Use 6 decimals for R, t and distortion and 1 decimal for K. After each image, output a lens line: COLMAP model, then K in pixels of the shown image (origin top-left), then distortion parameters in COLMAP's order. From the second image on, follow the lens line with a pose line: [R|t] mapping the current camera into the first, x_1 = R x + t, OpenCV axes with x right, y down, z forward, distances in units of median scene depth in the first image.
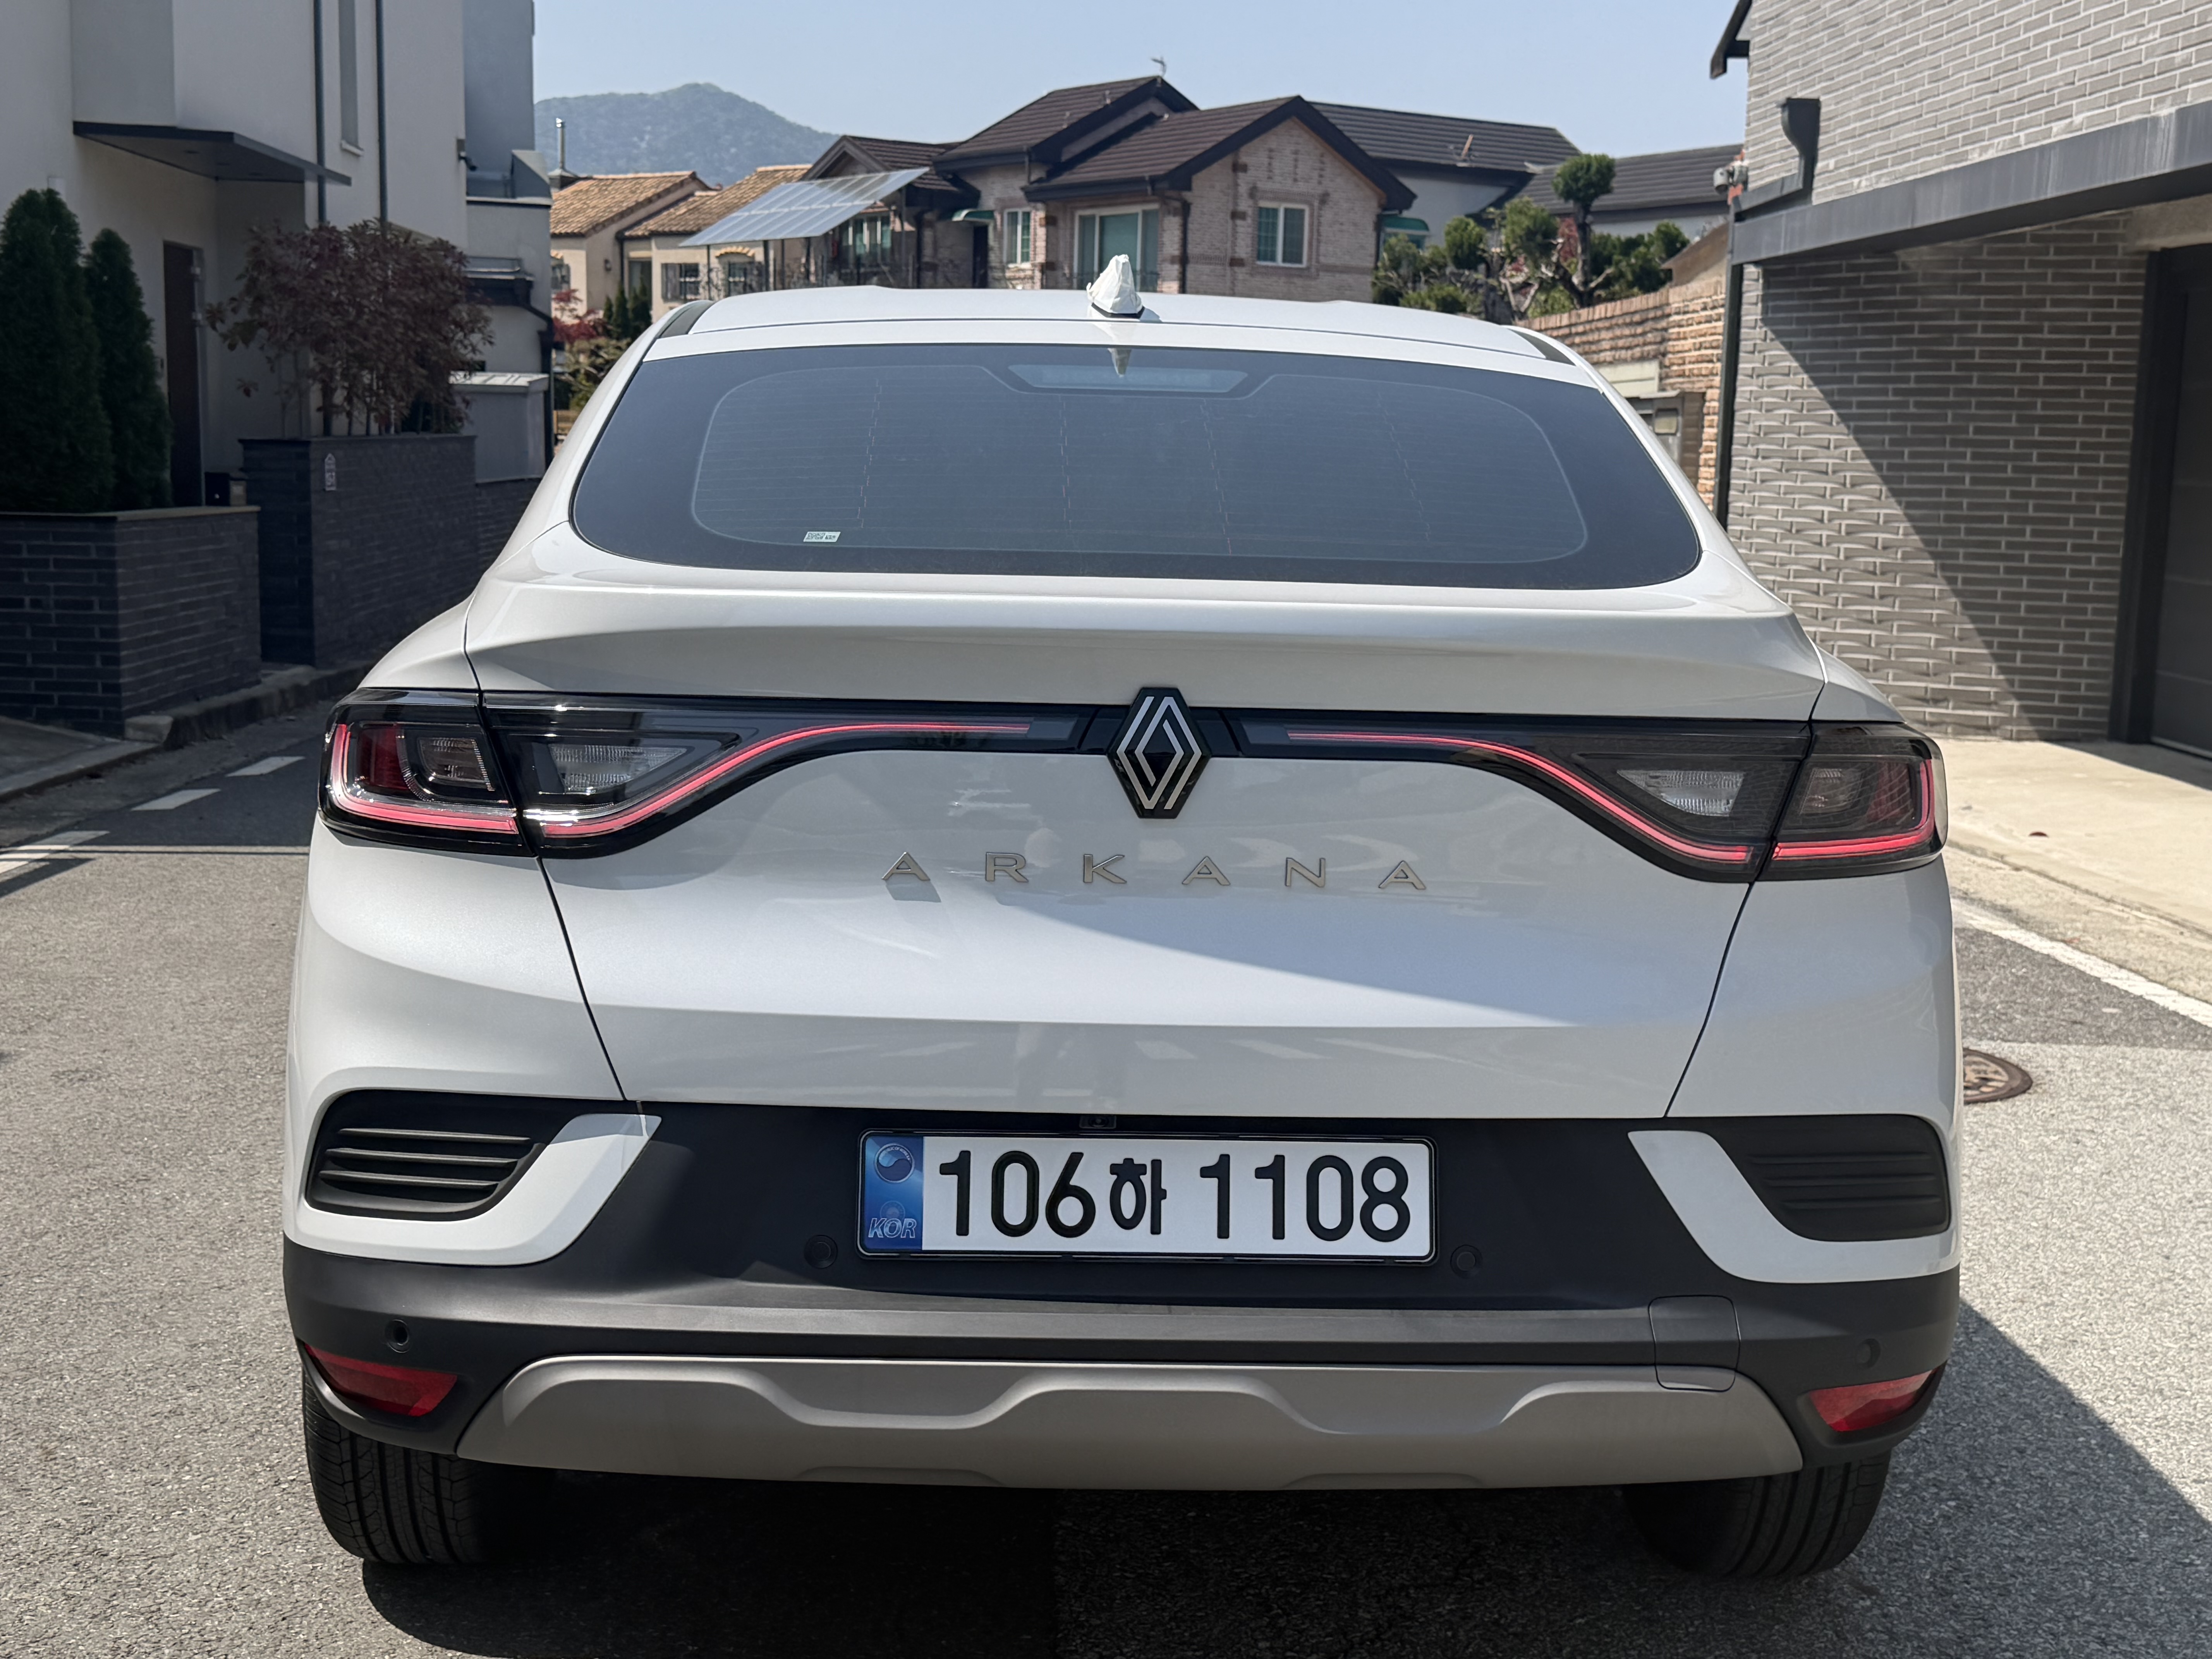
lens RADIAL K [[2763.8, 0, 1112.6], [0, 2763.8, 835.5], [0, 0, 1]] dist [0.150222, -0.088392]
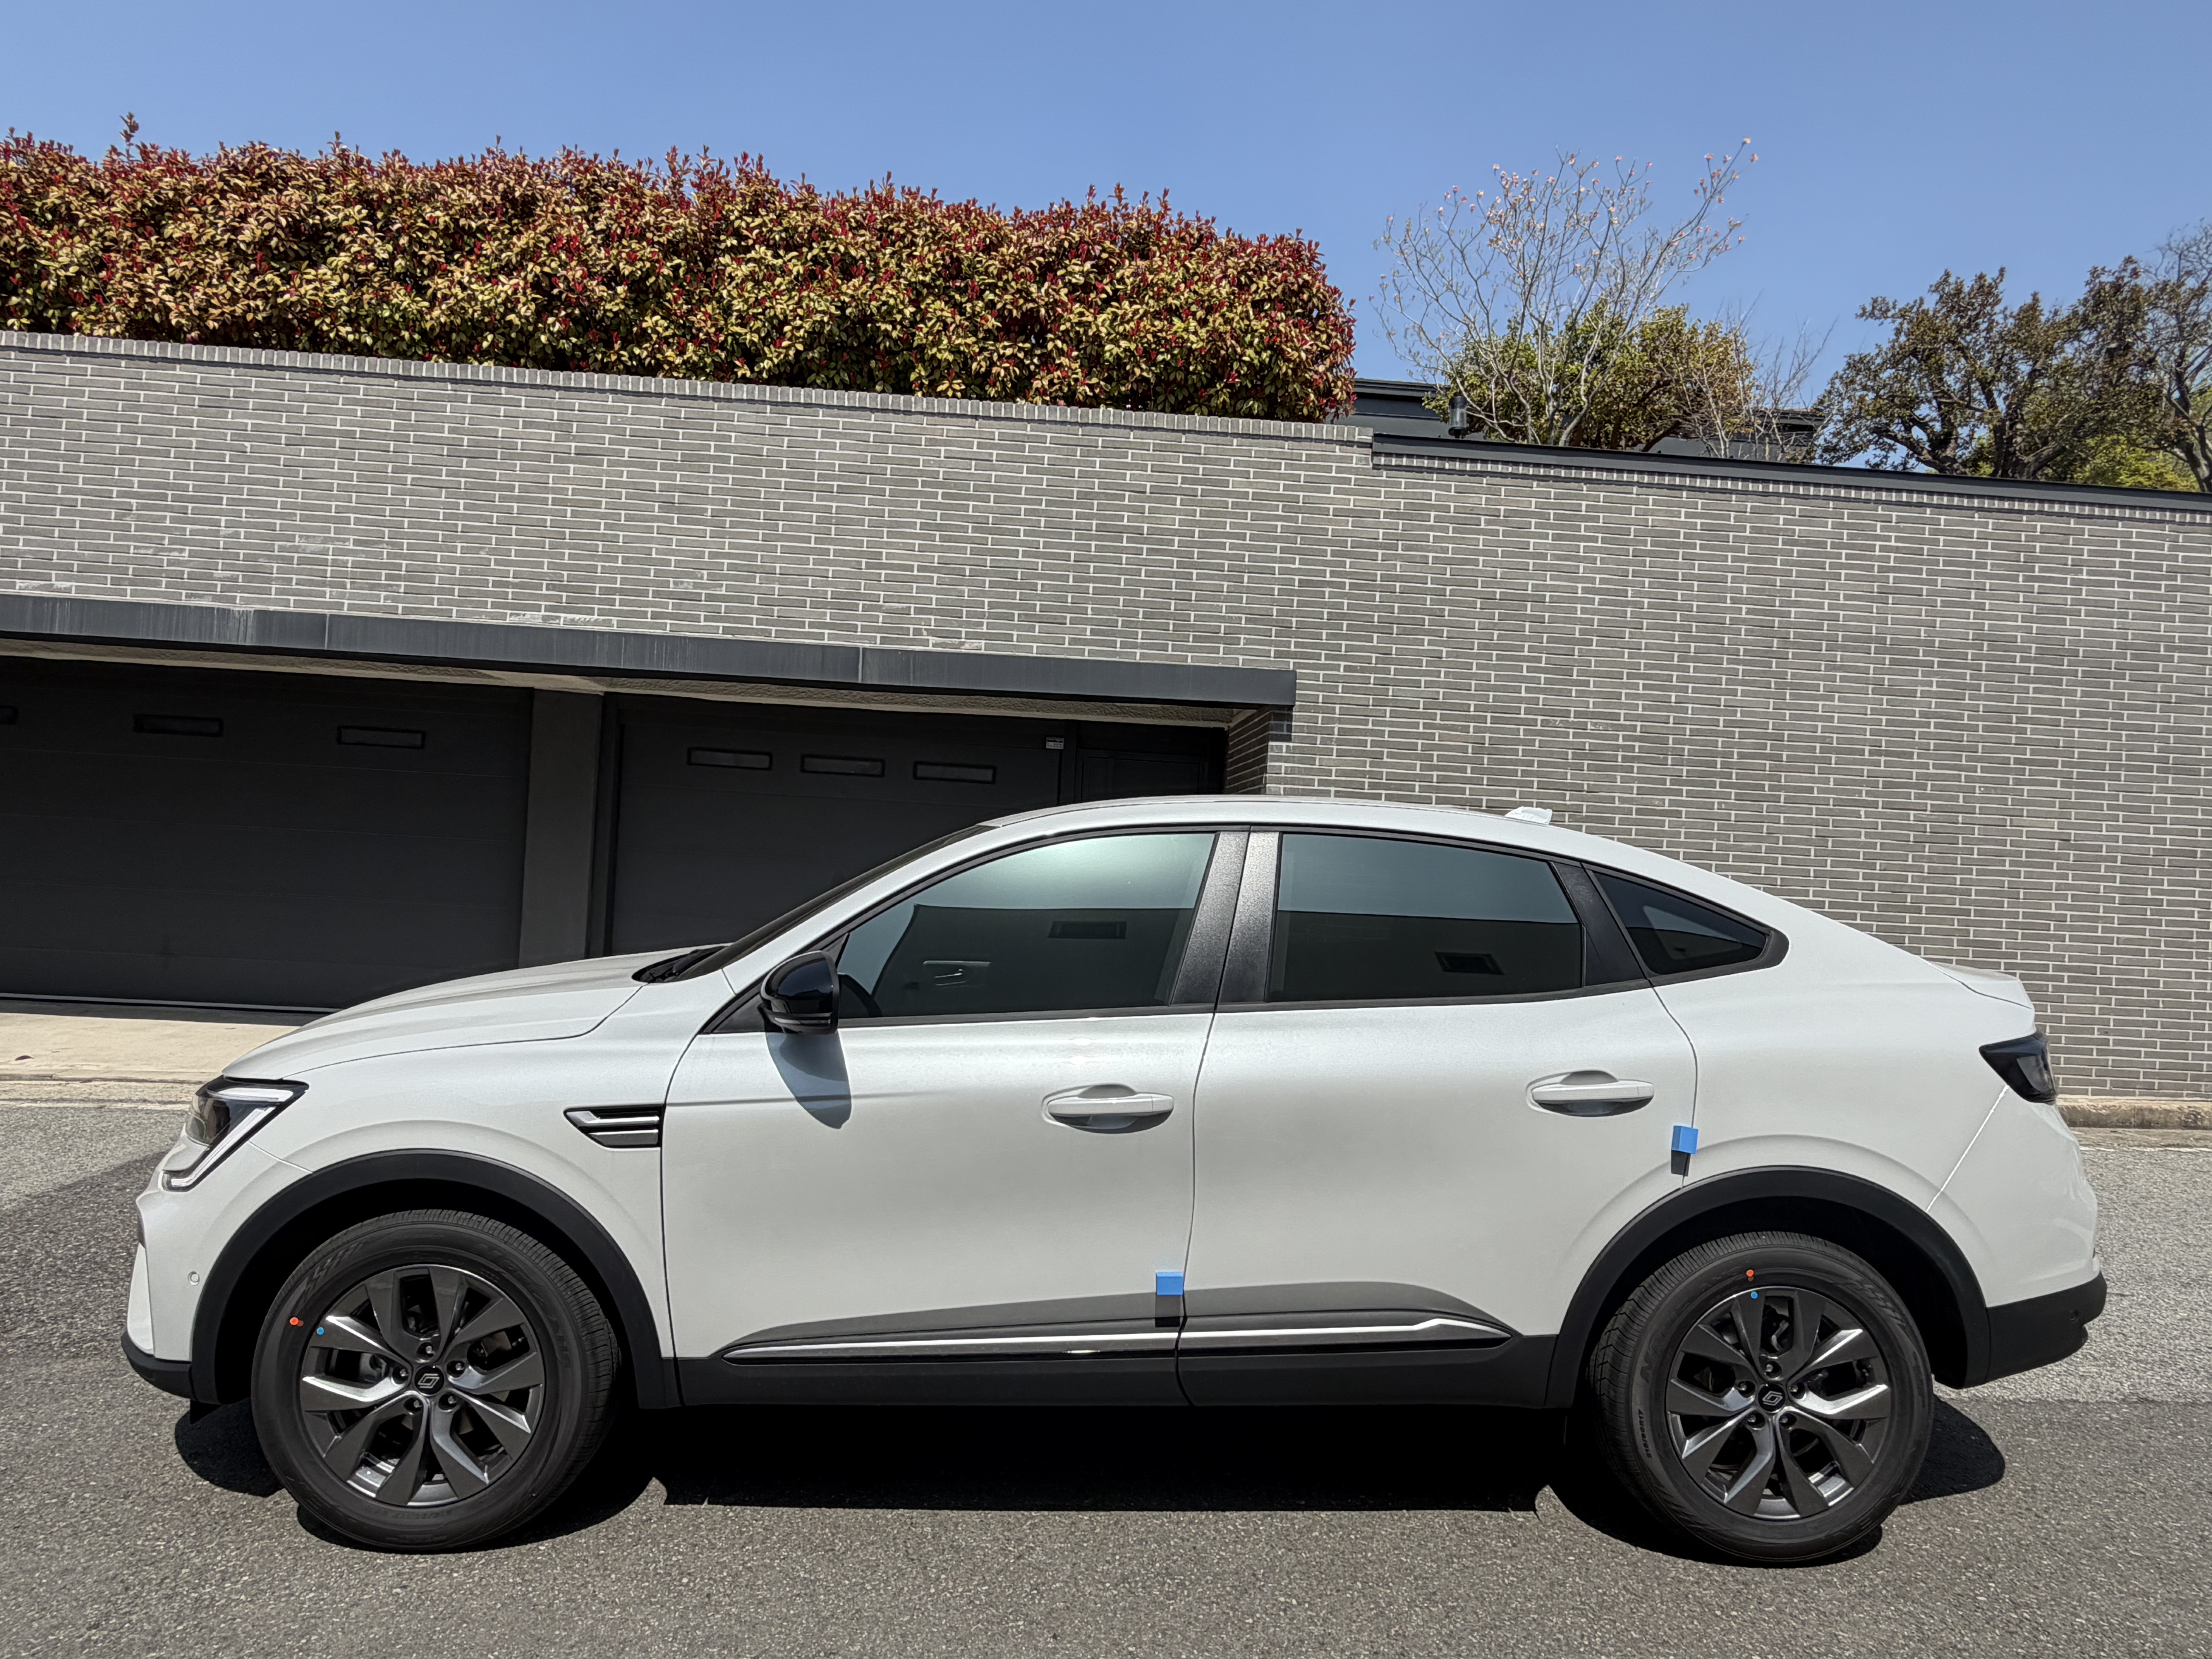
lens RADIAL K [[1235.4, 0, 1106.0], [0, 1235.4, 829.5], [0, 0, 1]] dist [0.000756, -0.000742]
pose [[0.002194, -0.008763, 0.999959, -0.567377], [0.089042, 0.995991, 0.008533, -0.132435], [-0.996025, 0.089020, 0.002966, 0.772106]]
